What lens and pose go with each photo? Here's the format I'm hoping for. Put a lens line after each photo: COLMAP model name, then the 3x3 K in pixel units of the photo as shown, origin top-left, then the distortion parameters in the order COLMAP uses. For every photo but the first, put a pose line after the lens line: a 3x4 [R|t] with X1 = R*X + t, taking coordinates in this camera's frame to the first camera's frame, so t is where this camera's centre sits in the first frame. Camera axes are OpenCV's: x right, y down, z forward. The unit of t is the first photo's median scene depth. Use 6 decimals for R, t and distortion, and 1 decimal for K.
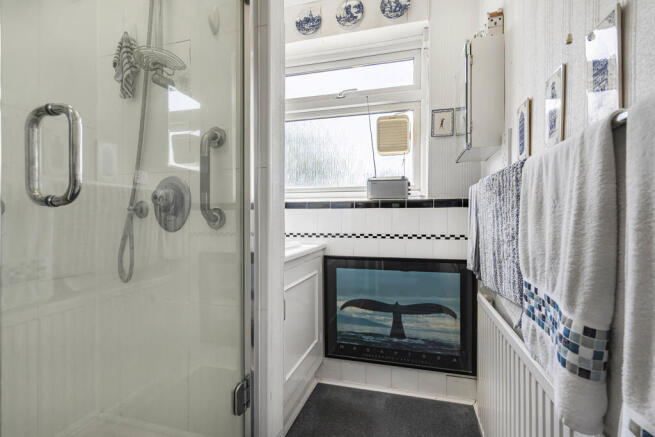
lens RADIAL K [[300.1, 0, 328.6], [0, 300.1, 216.4], [0, 0, 1]] dist [-0.005131, 0.001584]
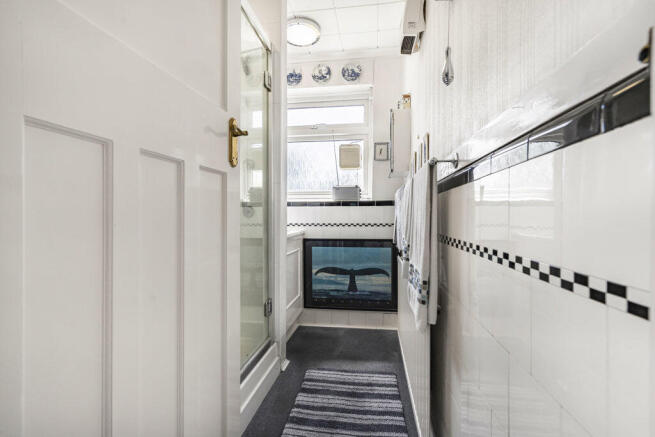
lens RADIAL K [[300.1, 0, 328.3], [0, 300.1, 217.6], [0, 0, 1]] dist [-0.005131, 0.001584]
pose [[0.991544, -0.000304, 0.129768, -0.087427], [-0.001025, 0.999948, 0.010178, 0.014197], [-0.129764, -0.010225, 0.991492, -0.480642]]
